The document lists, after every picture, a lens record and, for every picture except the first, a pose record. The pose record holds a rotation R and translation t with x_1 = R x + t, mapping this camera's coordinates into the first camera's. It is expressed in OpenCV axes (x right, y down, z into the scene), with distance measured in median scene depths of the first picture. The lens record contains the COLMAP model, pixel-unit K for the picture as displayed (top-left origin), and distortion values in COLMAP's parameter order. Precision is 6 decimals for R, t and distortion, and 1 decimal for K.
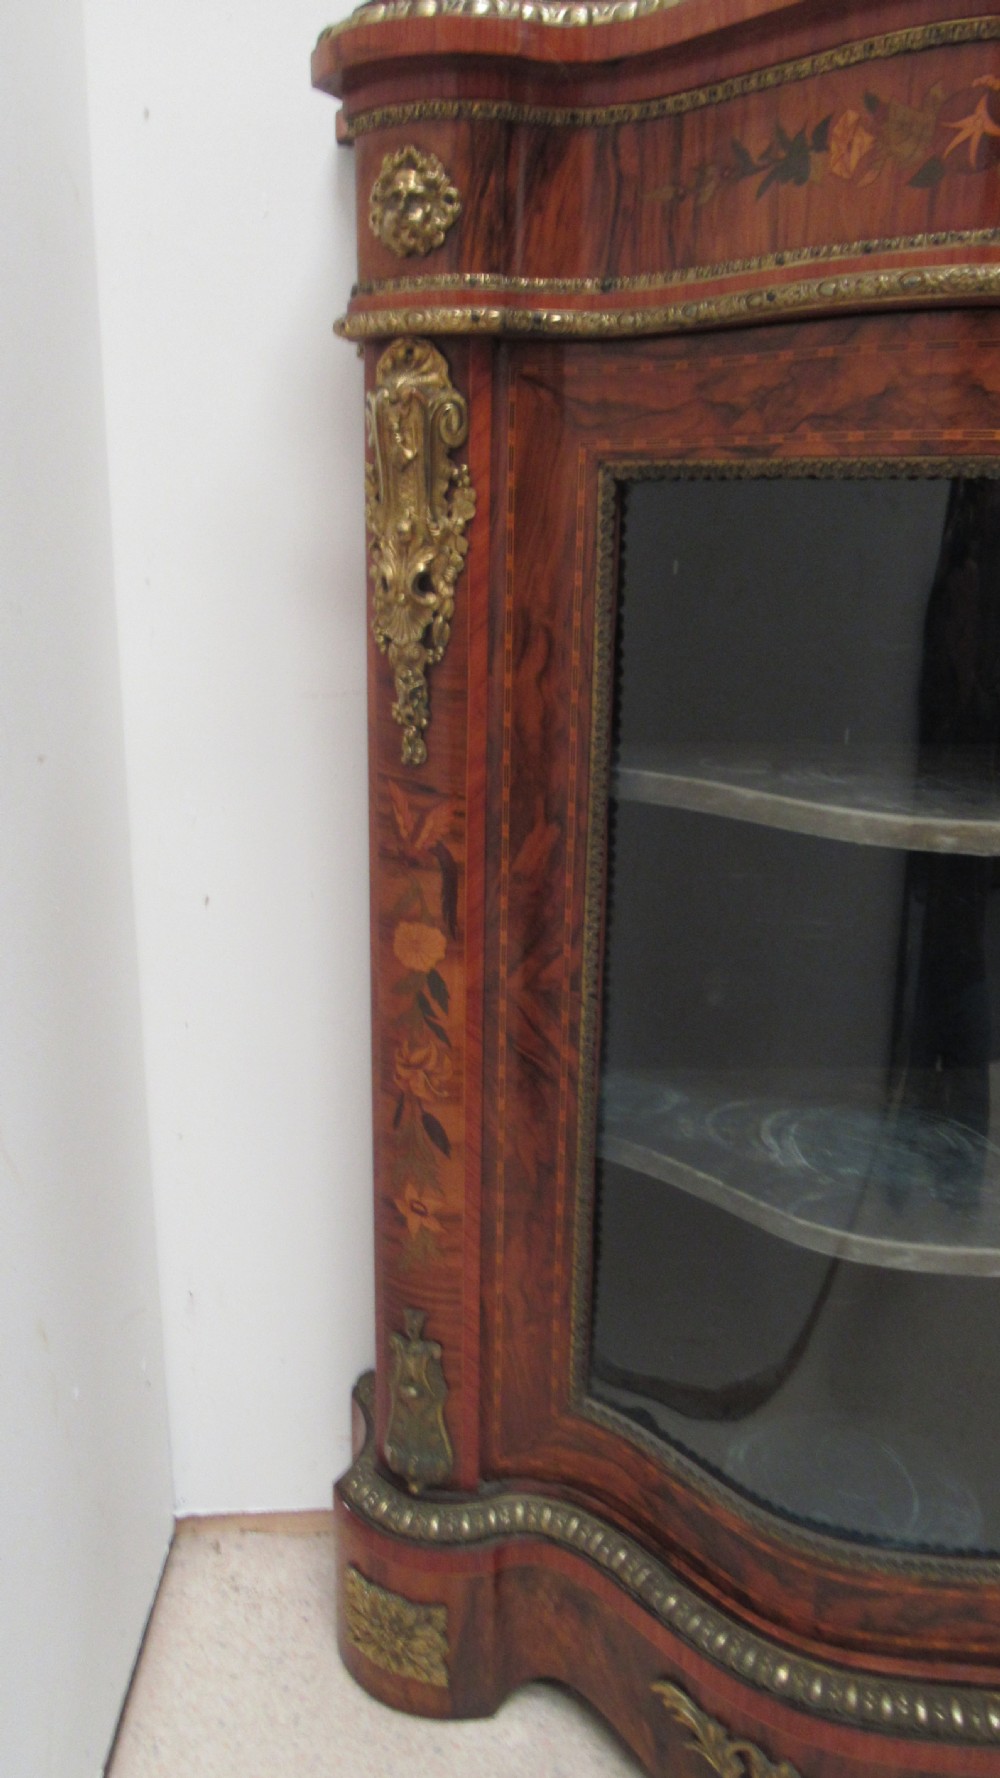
lens RADIAL K [[1260.7, 0, 494.5], [0, 1260.7, 878.3], [0, 0, 1]] dist [-0.024814, 0.002340]
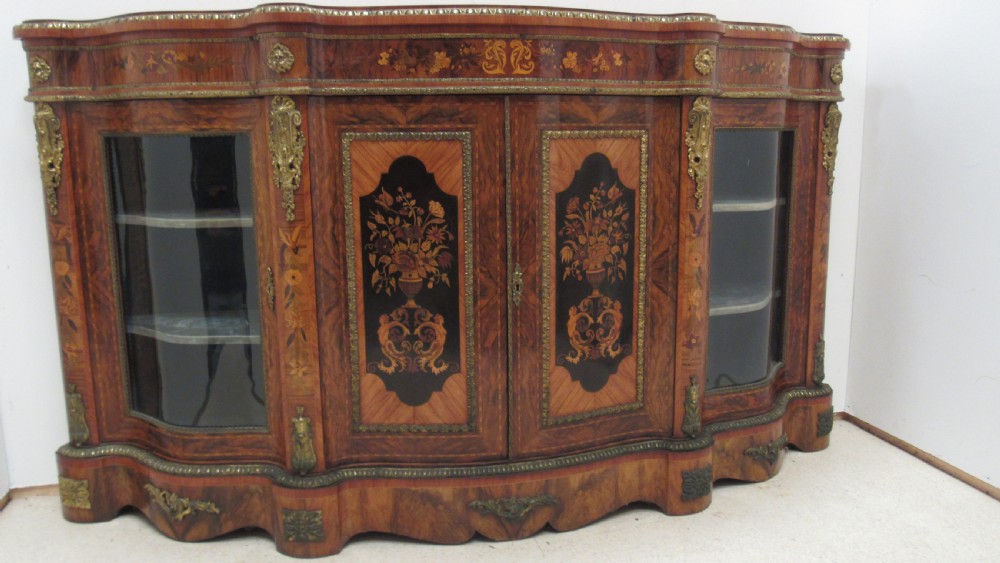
lens RADIAL K [[817.2, 0, 504.1], [0, 817.2, 281.3], [0, 0, 1]] dist [-0.041256, 0.011952]
pose [[0.984577, -0.051003, 0.167352, 0.745006], [0.065533, 0.994436, -0.082482, 0.343494], [-0.162214, 0.092177, 0.982441, -1.346274]]
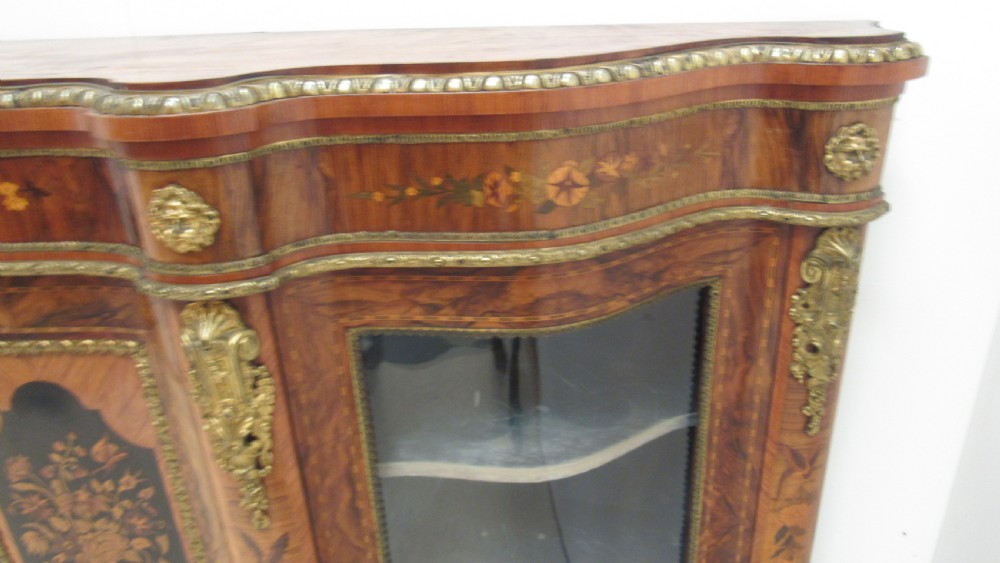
lens RADIAL K [[719.1, 0, 496.0], [0, 719.1, 280.1], [0, 0, 1]] dist [-0.029349, 0.008423]
pose [[0.942750, 0.086192, -0.322170, 2.131468], [-0.036440, 0.986864, 0.157390, -0.417516], [0.331504, -0.136639, 0.933507, 0.045033]]
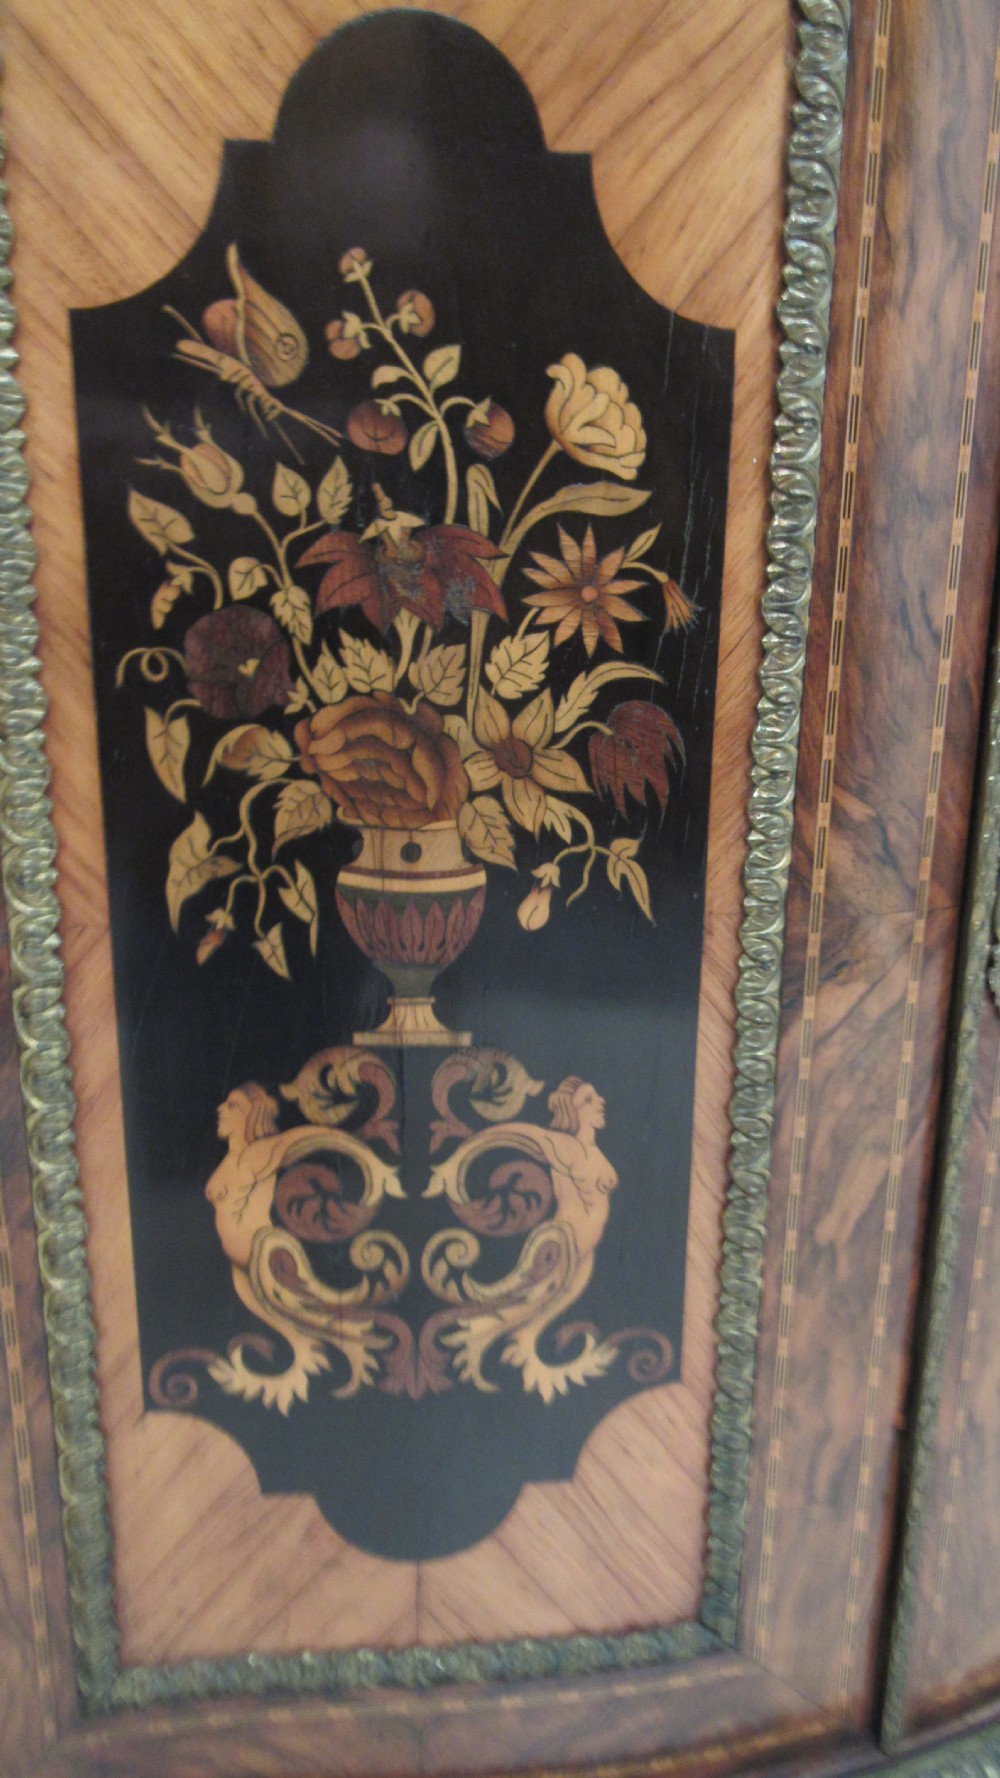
lens RADIAL K [[1278.5, 0, 512.2], [0, 1278.5, 886.2], [0, 0, 1]] dist [-0.029349, 0.008423]
pose [[0.957216, -0.073832, 0.279795, 0.750952], [0.077412, 0.996998, -0.001747, 0.161990], [-0.278826, 0.023332, 0.960058, 0.201975]]
